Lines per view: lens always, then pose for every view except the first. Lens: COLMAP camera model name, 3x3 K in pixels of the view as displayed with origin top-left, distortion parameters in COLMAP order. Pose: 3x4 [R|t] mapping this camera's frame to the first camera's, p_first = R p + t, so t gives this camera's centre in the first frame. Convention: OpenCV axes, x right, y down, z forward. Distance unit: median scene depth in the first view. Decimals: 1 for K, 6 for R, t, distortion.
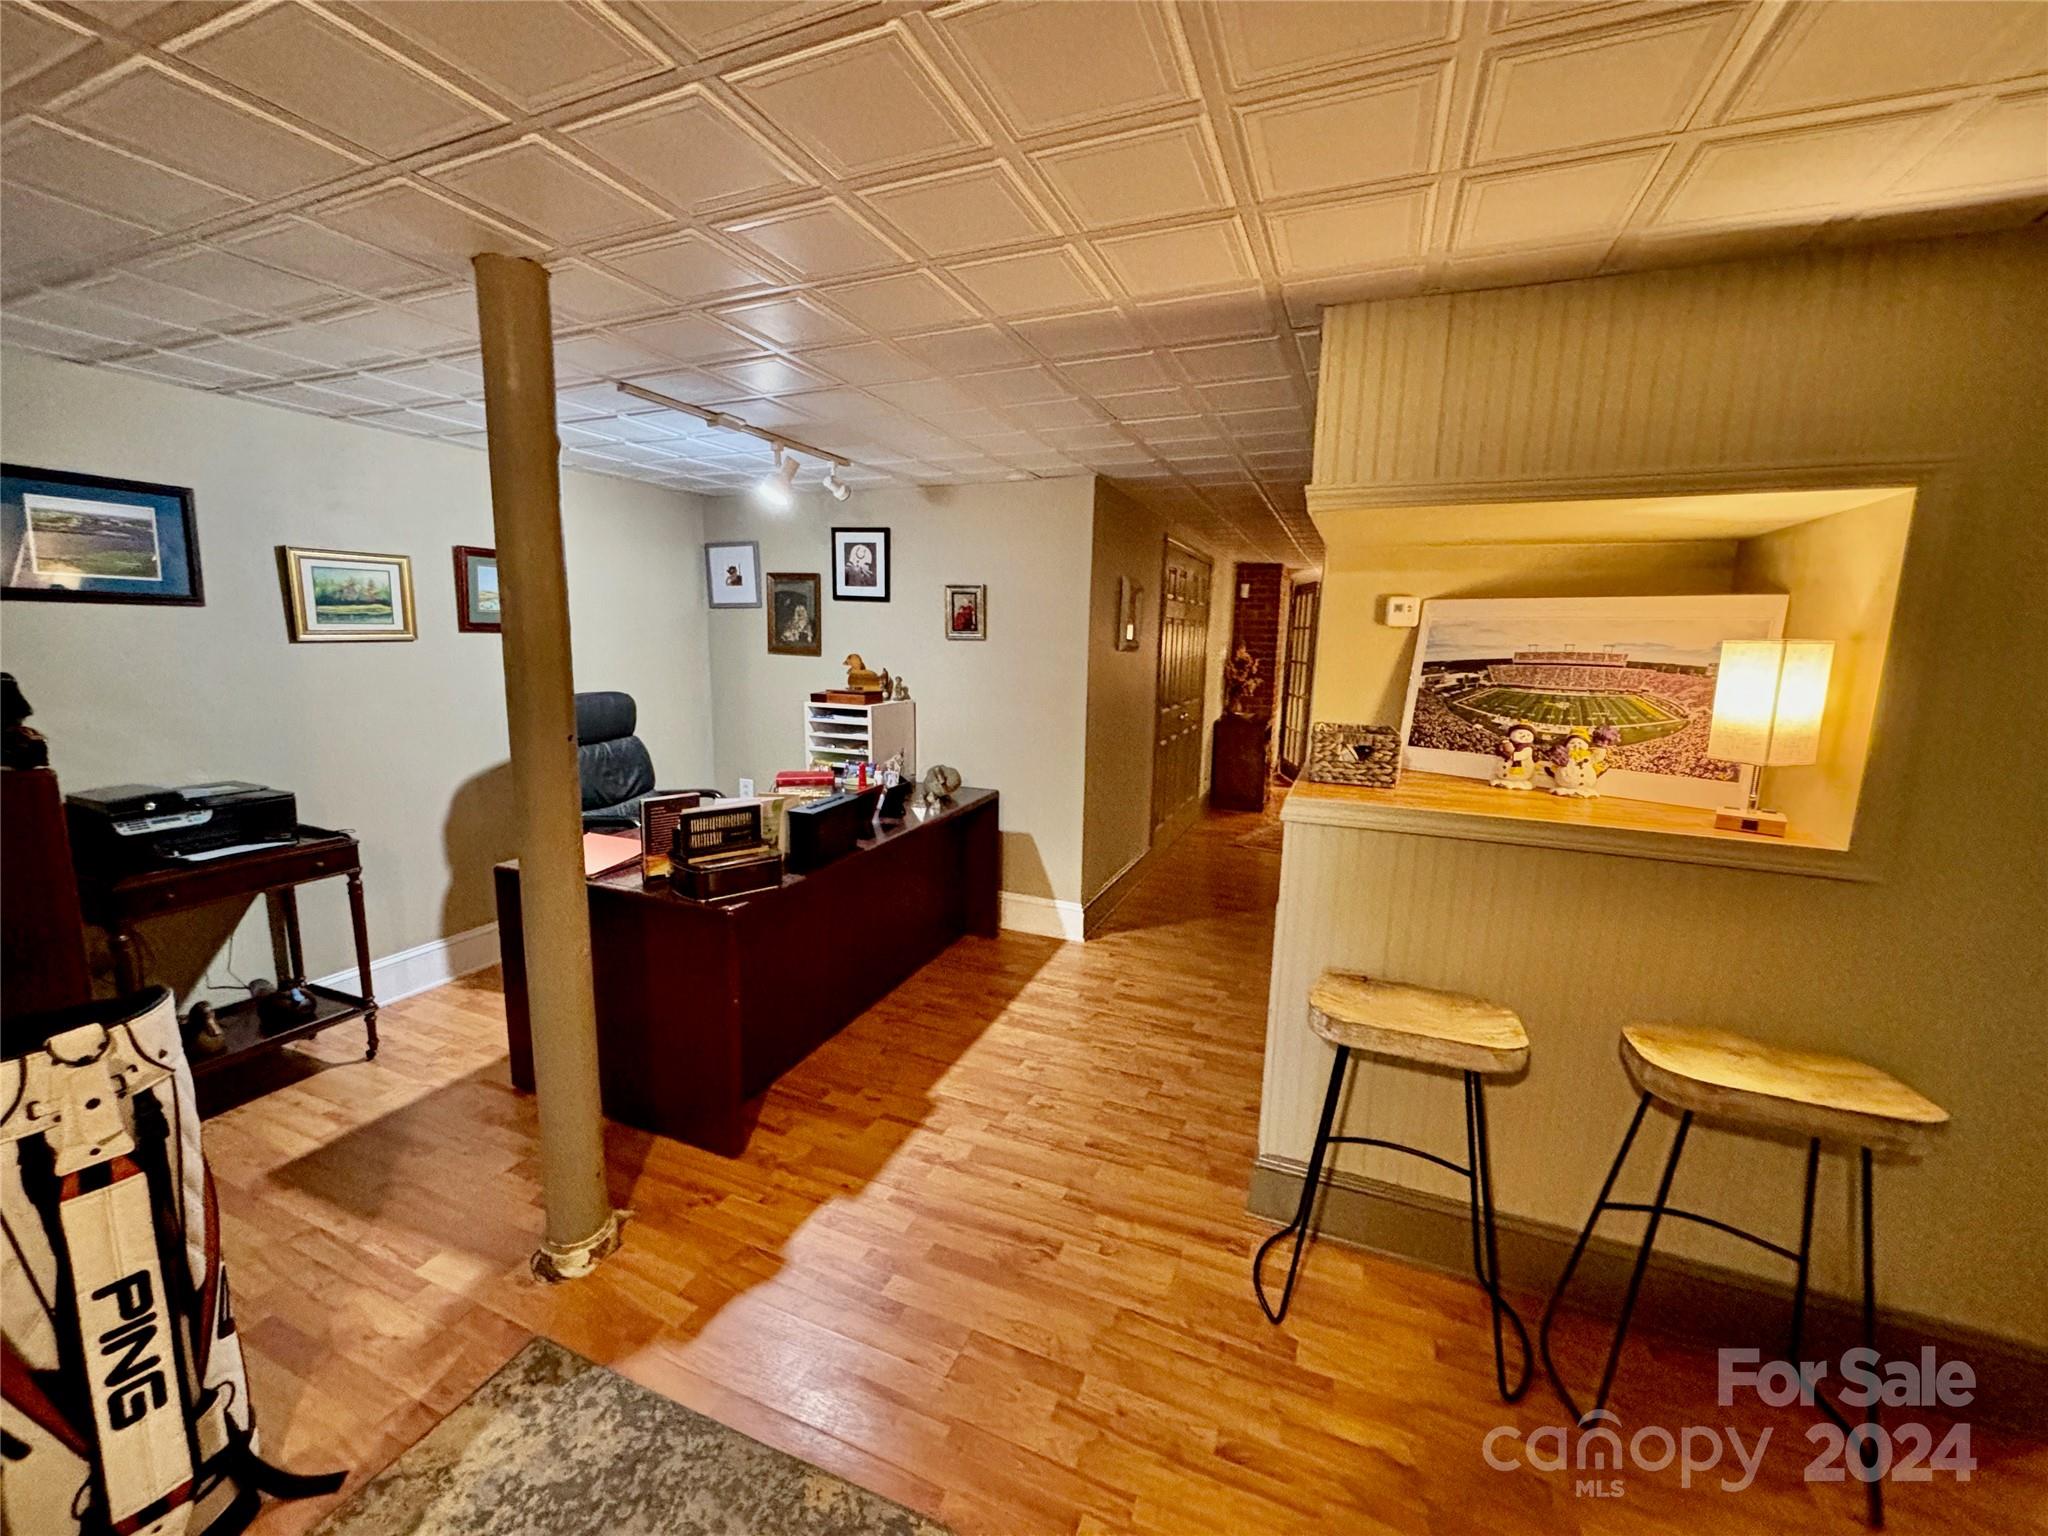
lens RADIAL K [[822.7, 0, 1018.9], [0, 822.7, 765.8], [0, 0, 1]] dist [0.001129, -0.000715]
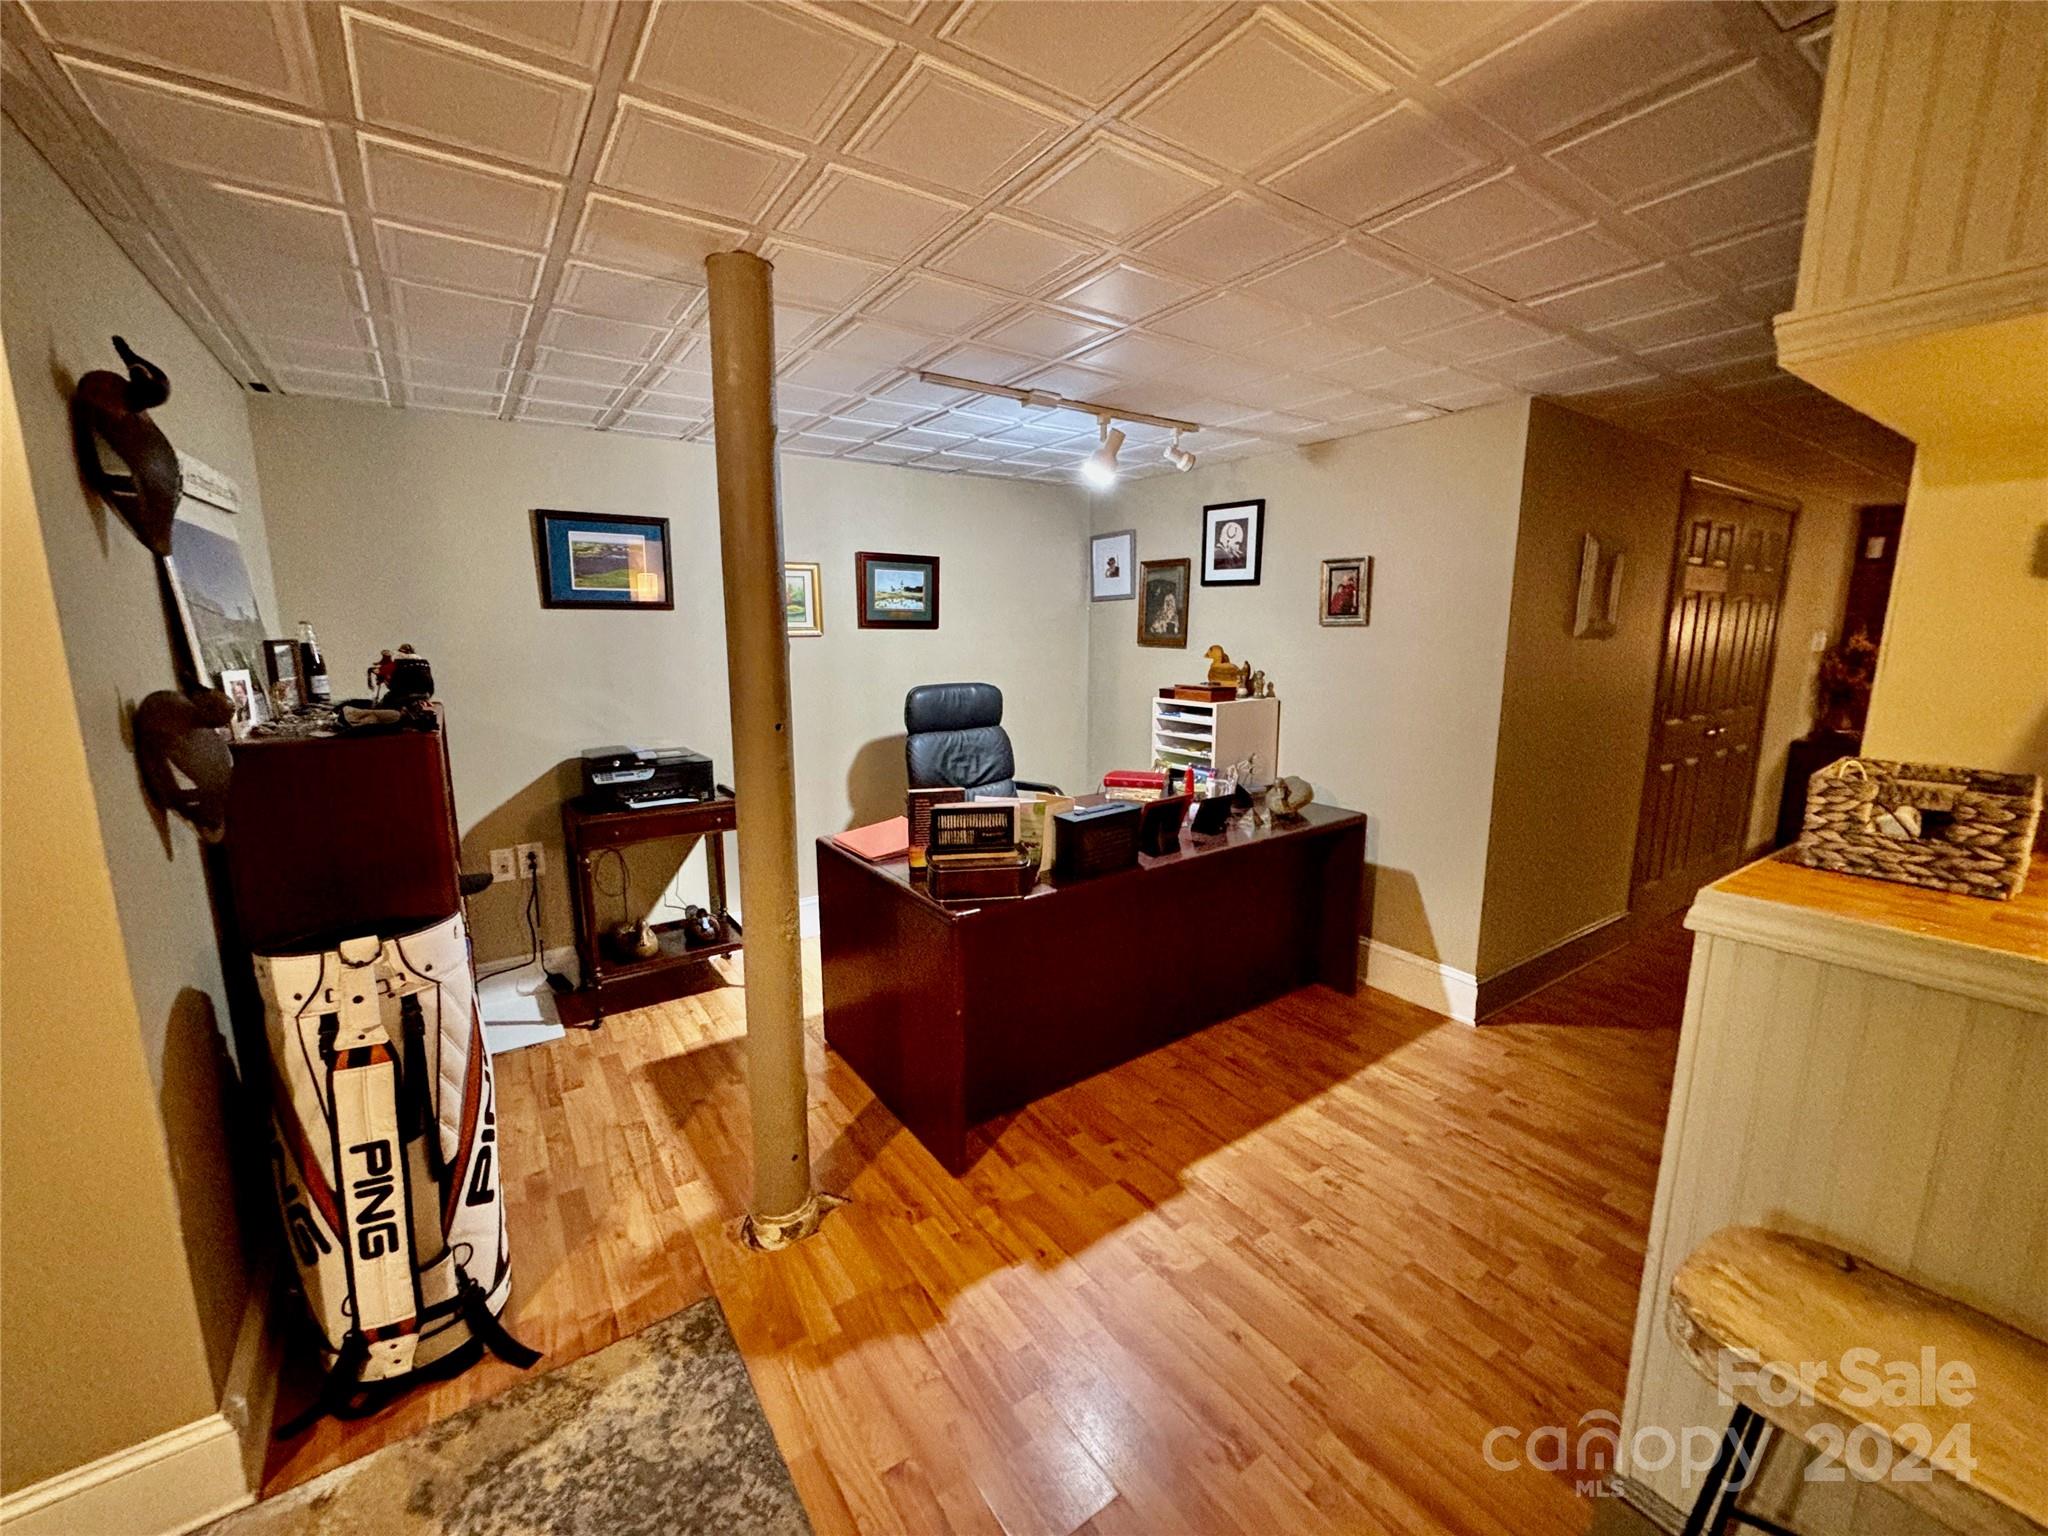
lens RADIAL K [[822.7, 0, 1022.3], [0, 822.7, 765.4], [0, 0, 1]] dist [0.001129, -0.000715]
pose [[0.844558, 0.070819, -0.530760, 0.181554], [-0.067747, 0.997382, 0.025280, -0.023232], [0.531161, 0.014607, 0.847145, 0.221633]]
